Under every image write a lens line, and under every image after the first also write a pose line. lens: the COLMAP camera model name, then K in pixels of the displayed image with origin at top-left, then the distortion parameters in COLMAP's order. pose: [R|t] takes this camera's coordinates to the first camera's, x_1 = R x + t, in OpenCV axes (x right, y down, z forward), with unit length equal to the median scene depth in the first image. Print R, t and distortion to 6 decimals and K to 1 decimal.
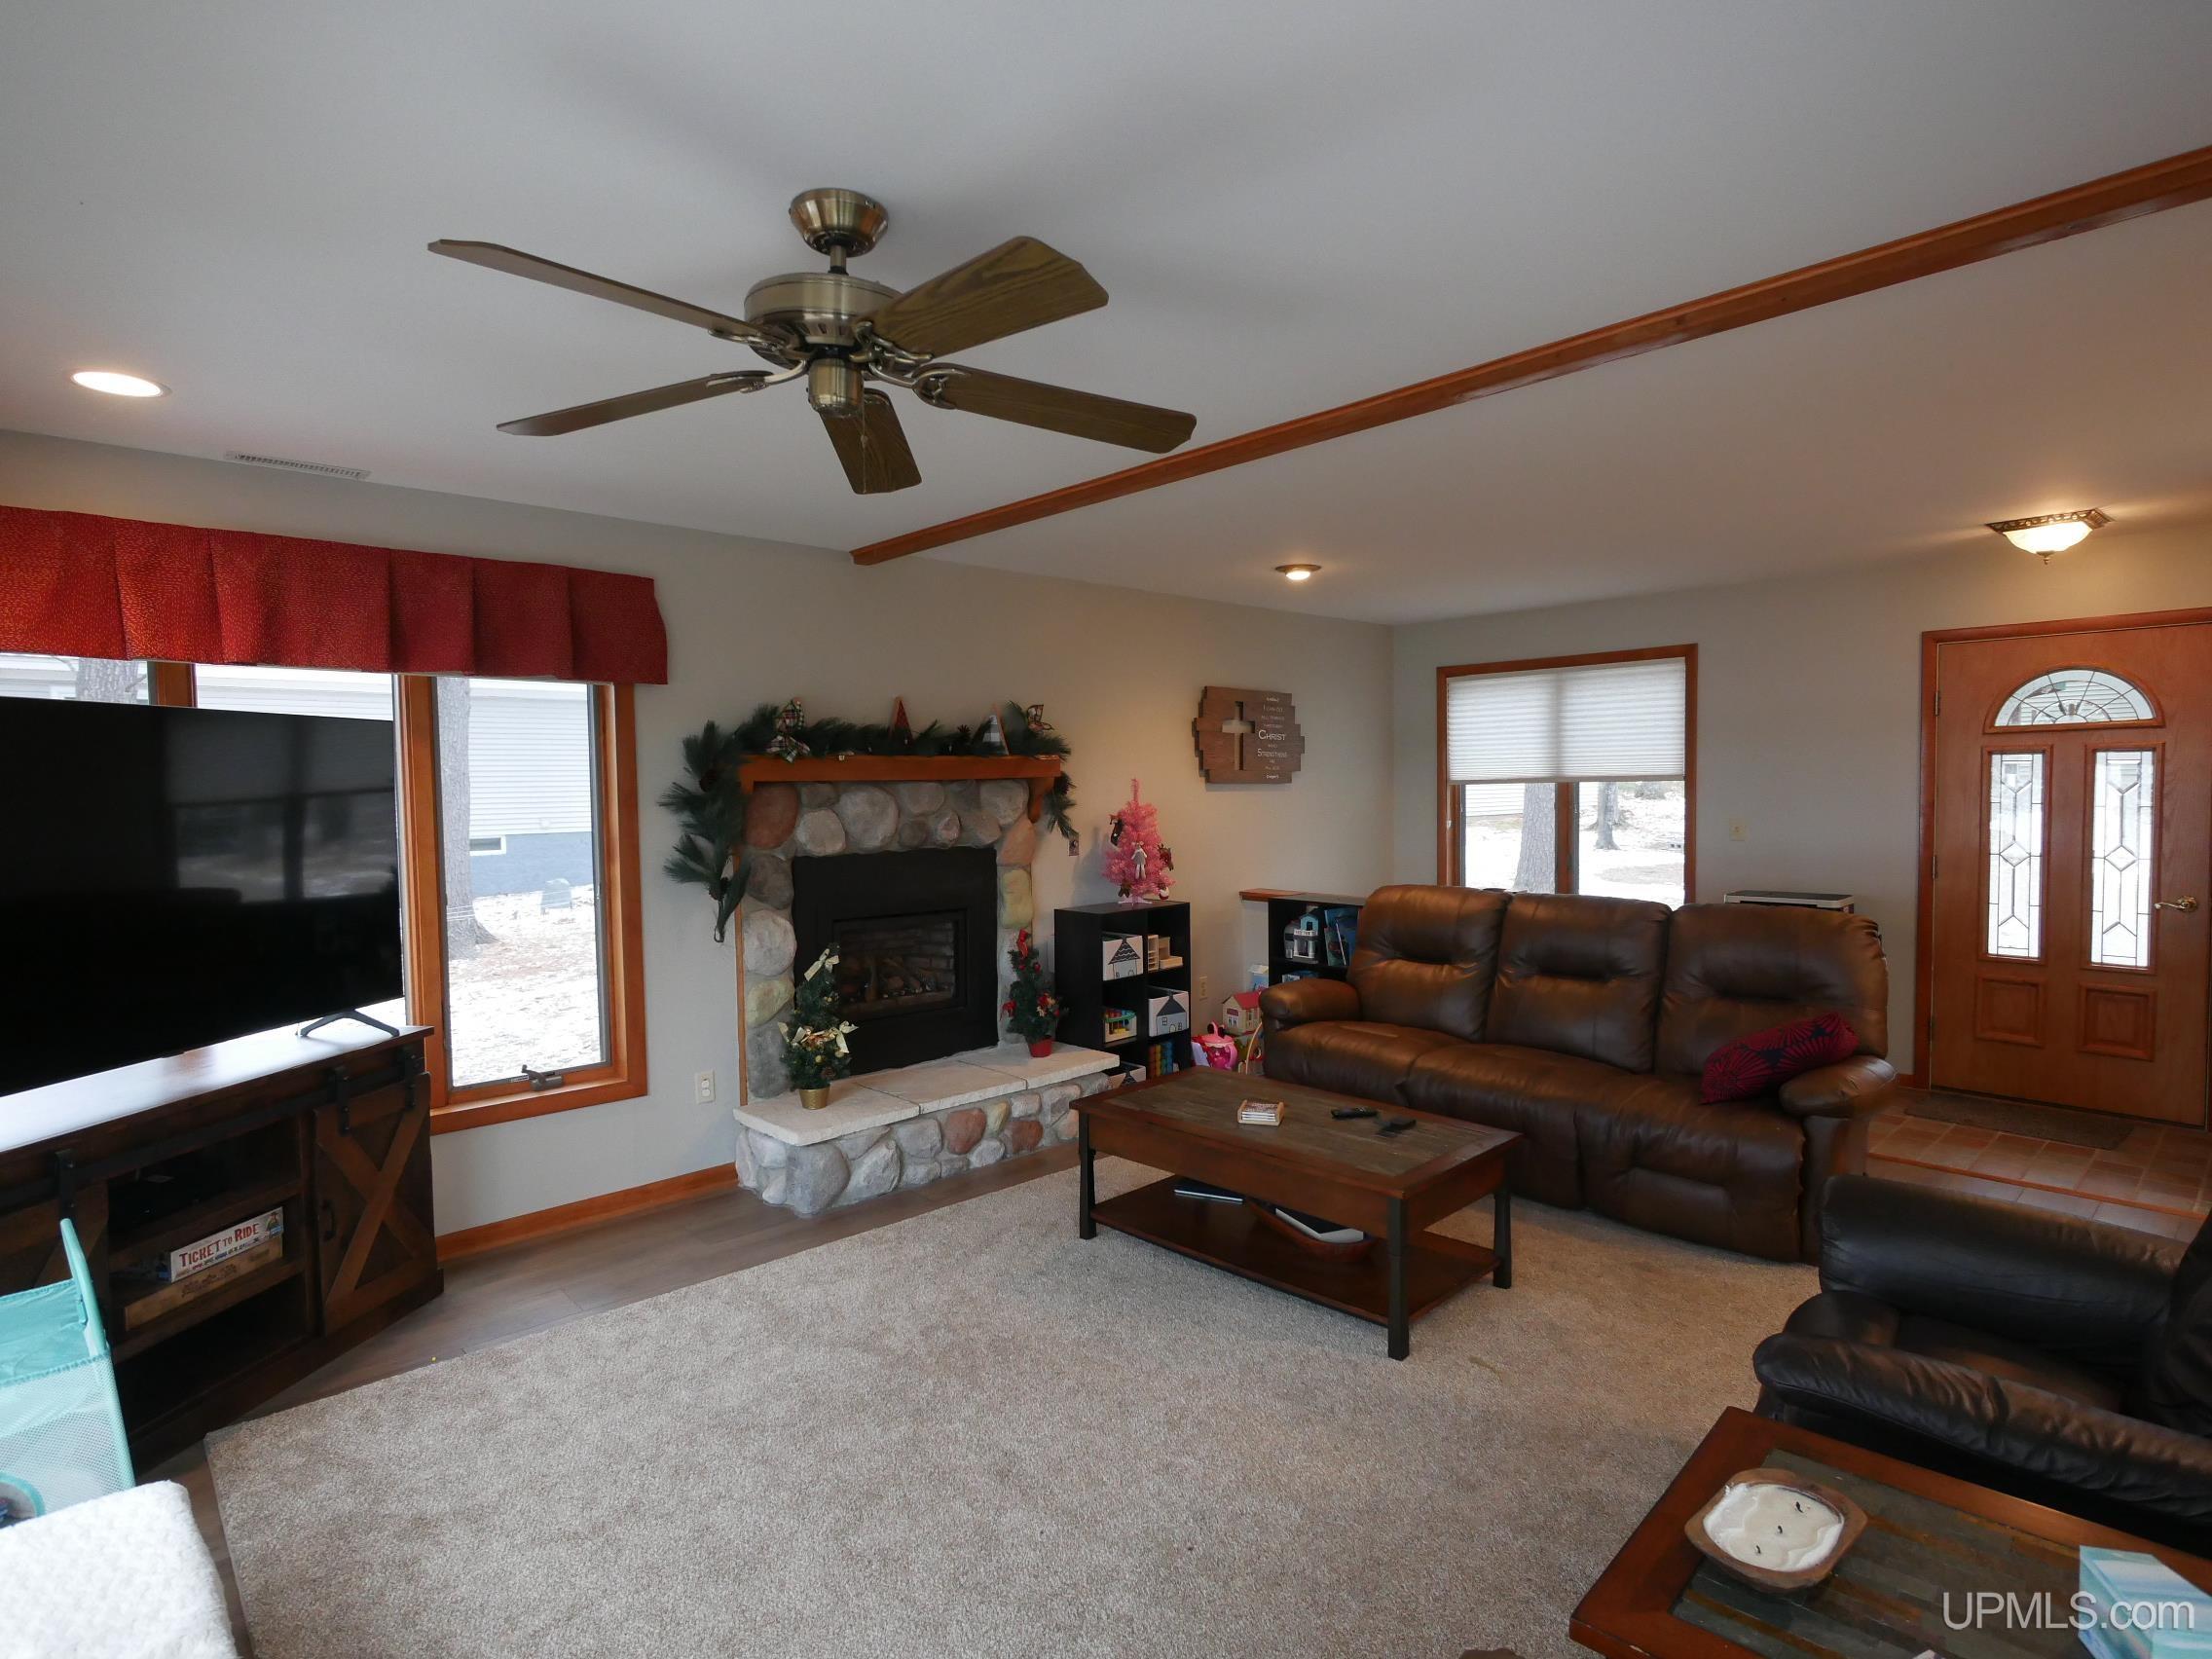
lens RADIAL K [[1162.8, 0, 1096.9], [0, 1162.8, 831.0], [0, 0, 1]] dist [-0.000608, -0.000995]
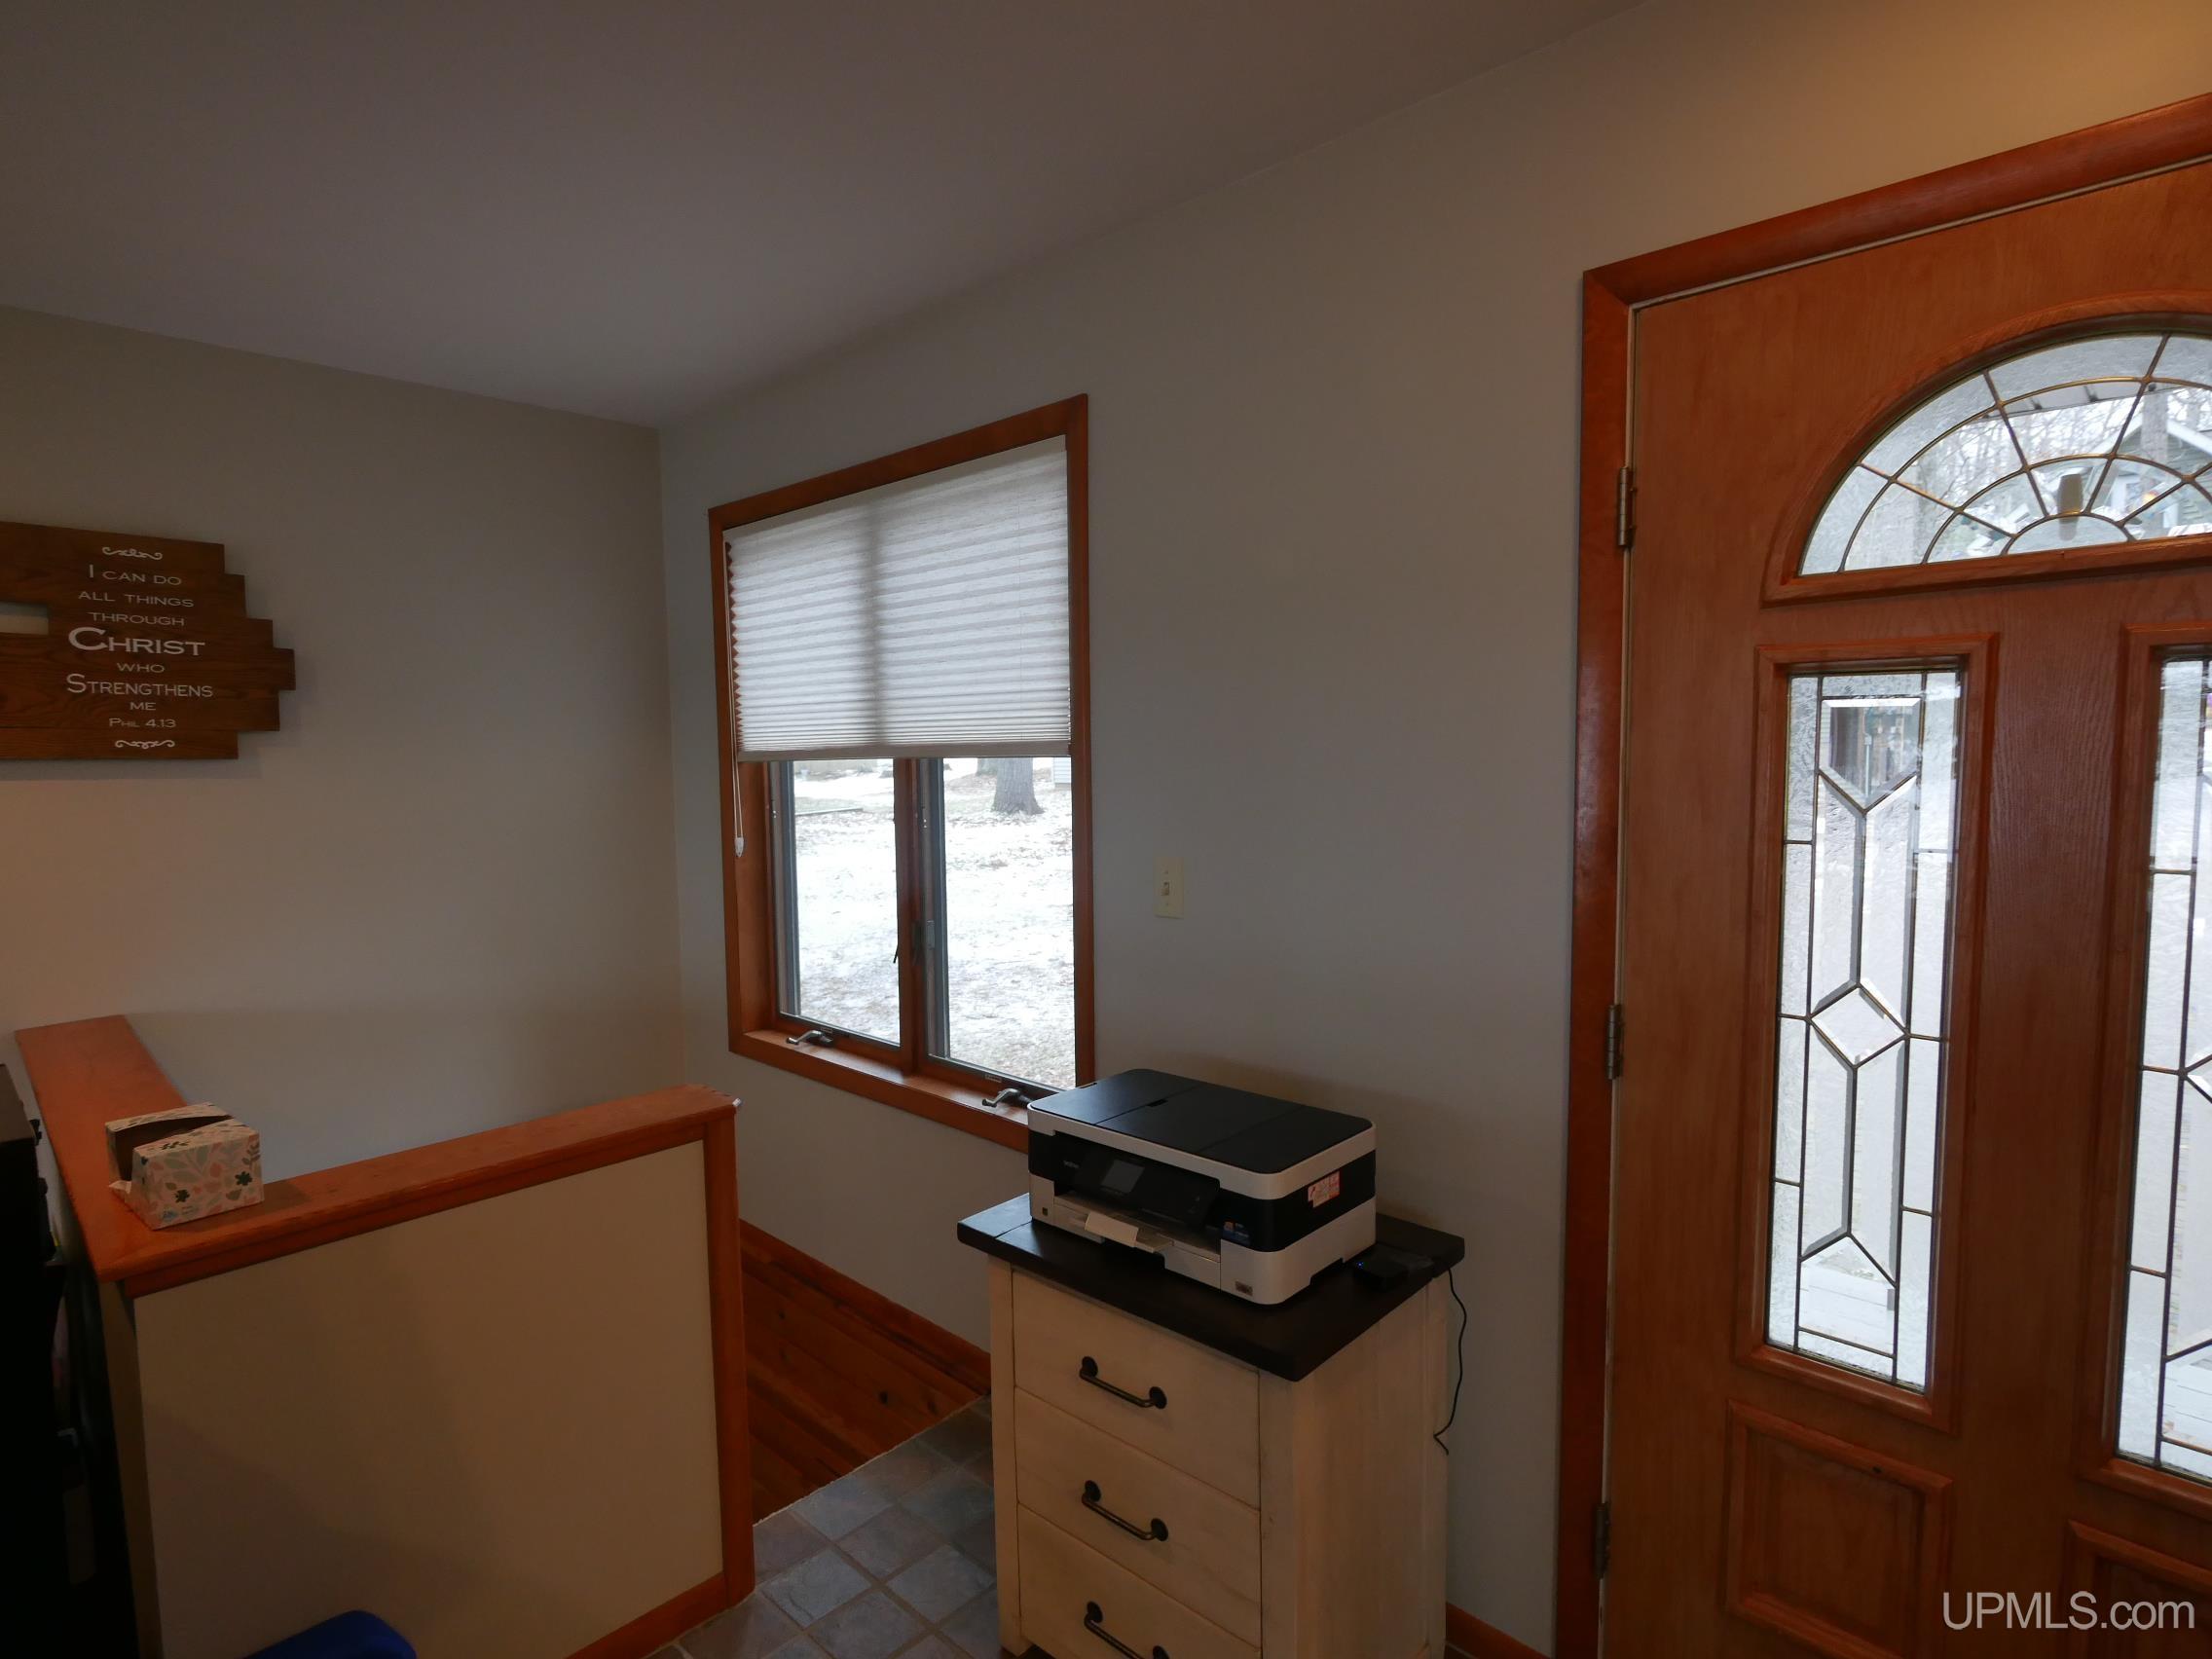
lens RADIAL K [[1162.8, 0, 1095.8], [0, 1162.8, 832.7], [0, 0, 1]] dist [-0.000608, -0.000995]
pose [[0.999074, -0.001225, 0.043001, 0.596390], [-0.000244, 0.999417, 0.034149, -0.037487], [-0.043018, -0.034128, 0.998491, 0.731031]]
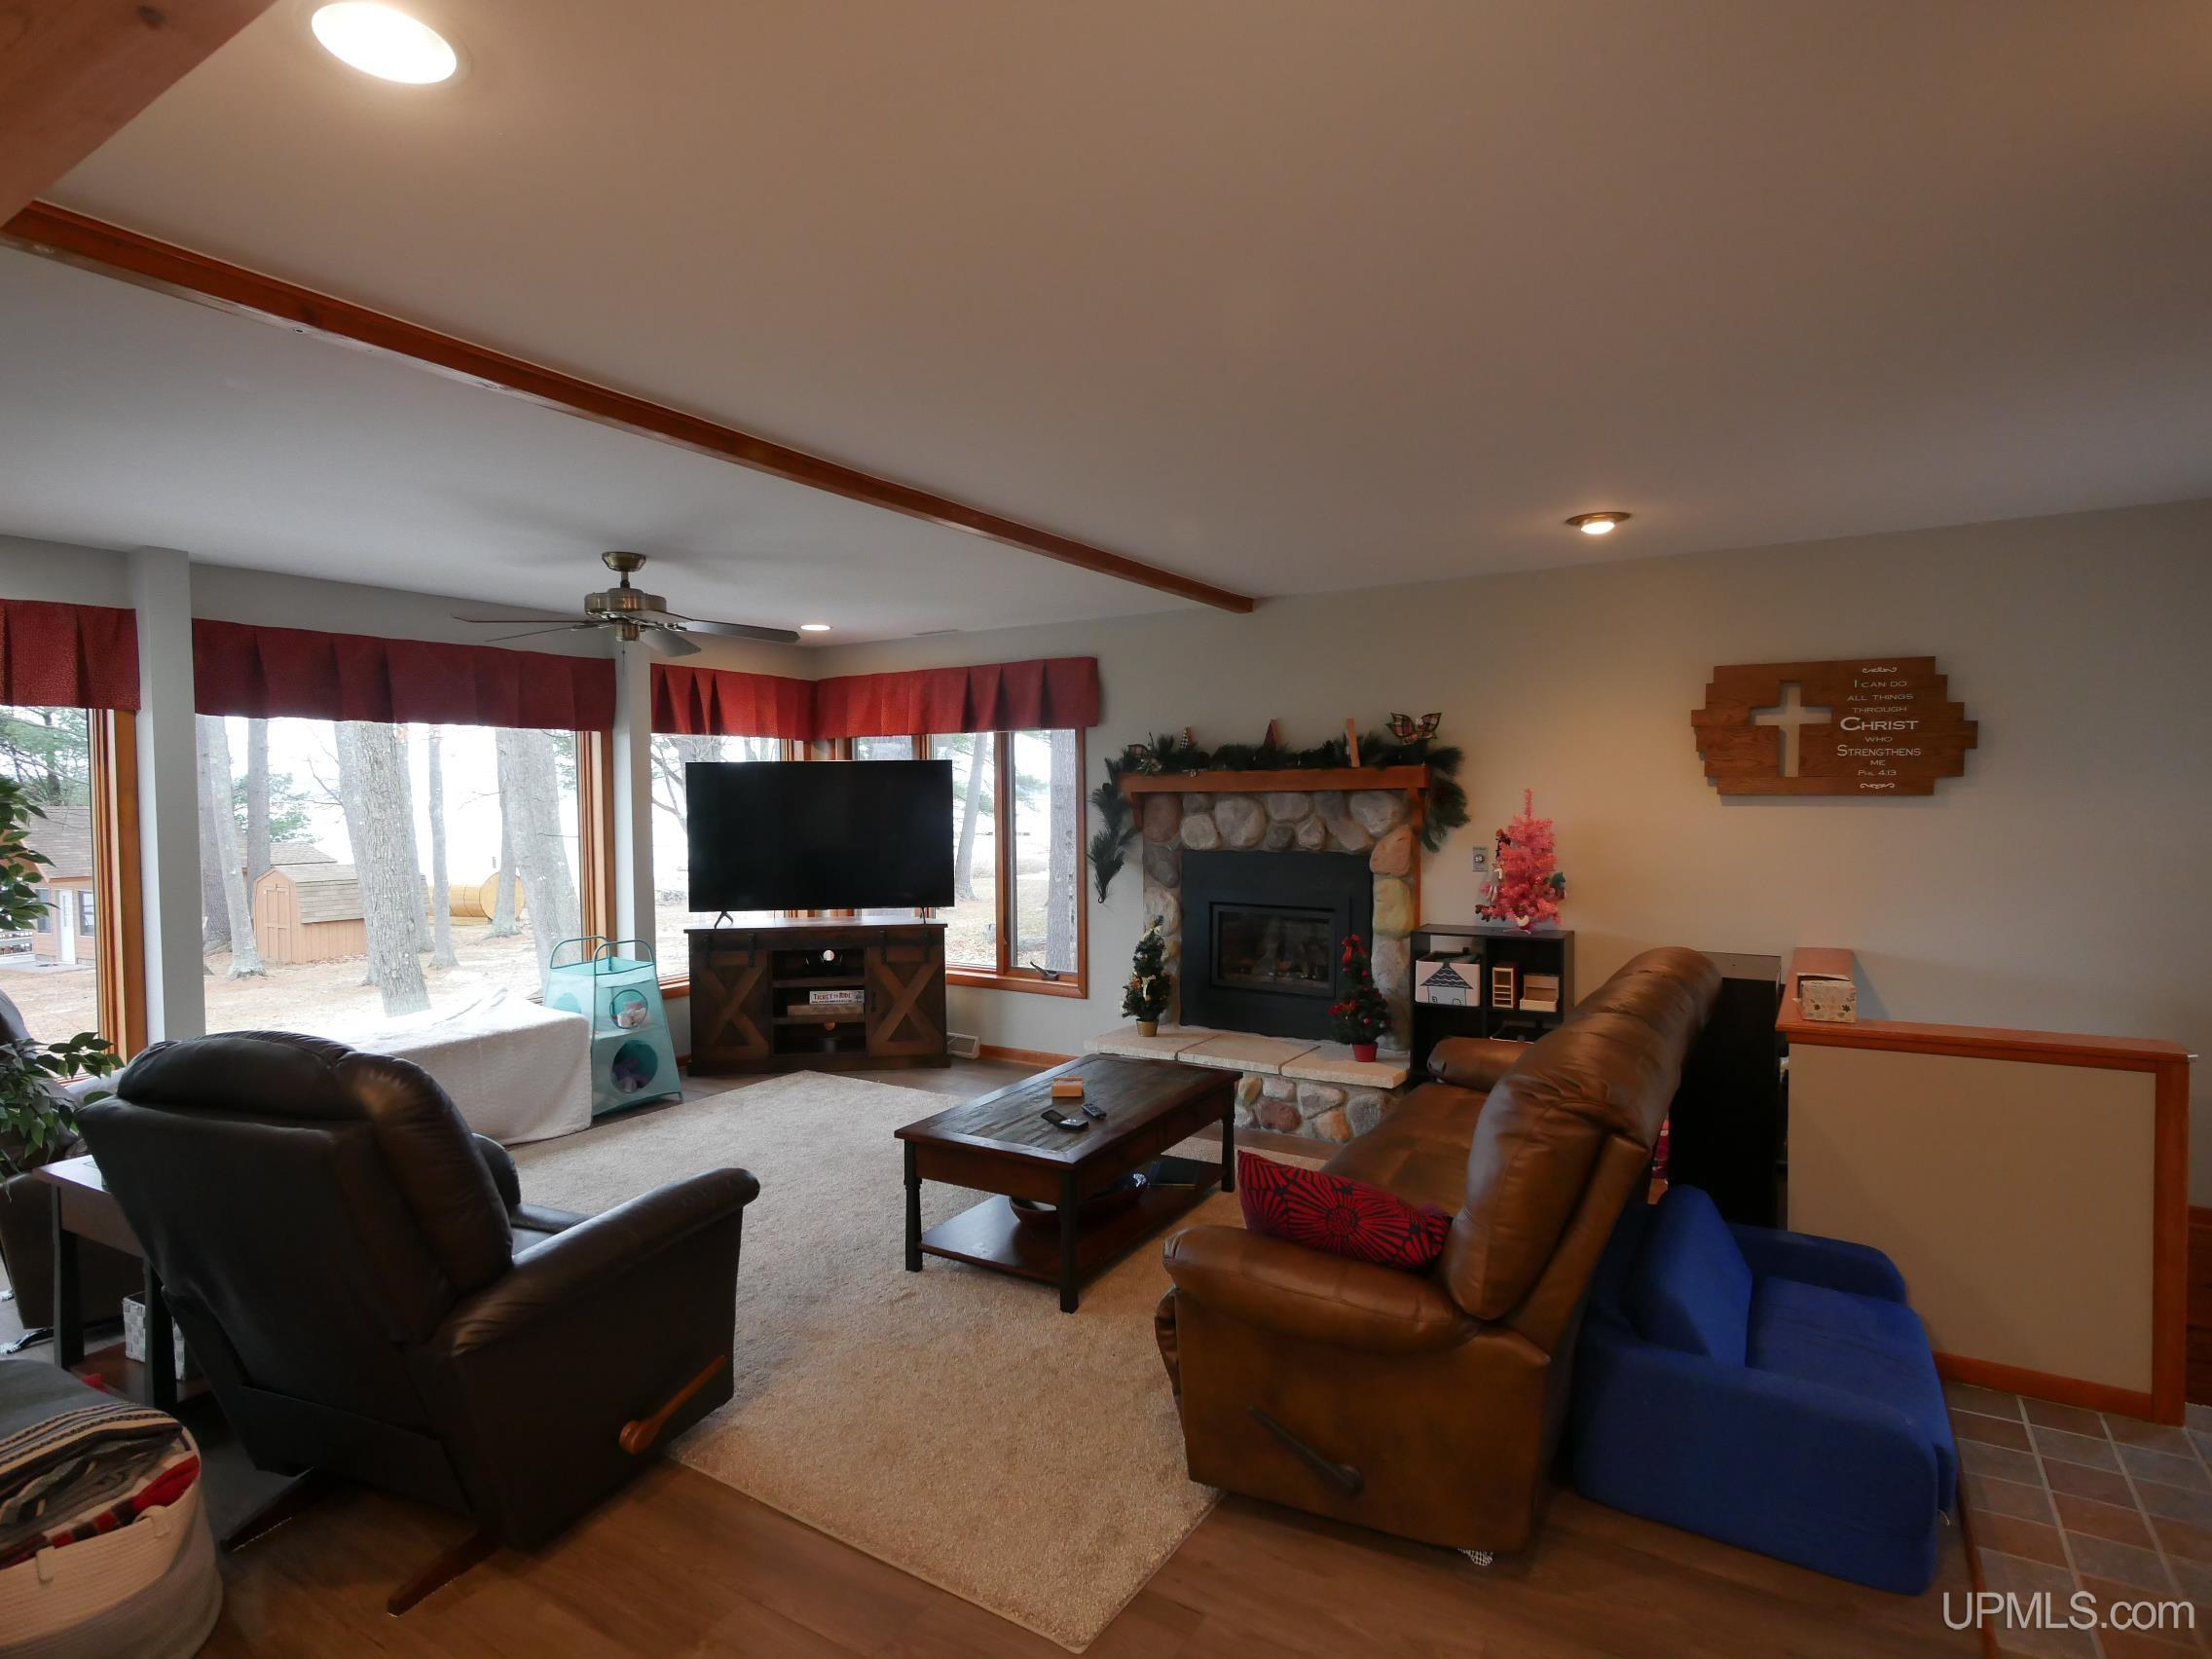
lens RADIAL K [[1162.8, 0, 1120.0], [0, 1162.8, 832.2], [0, 0, 1]] dist [-0.000608, -0.000995]
pose [[0.262595, 0.042785, -0.963957, 0.867682], [-0.035126, 0.998778, 0.034762, -0.035482], [0.964267, 0.024731, 0.263777, 0.514184]]
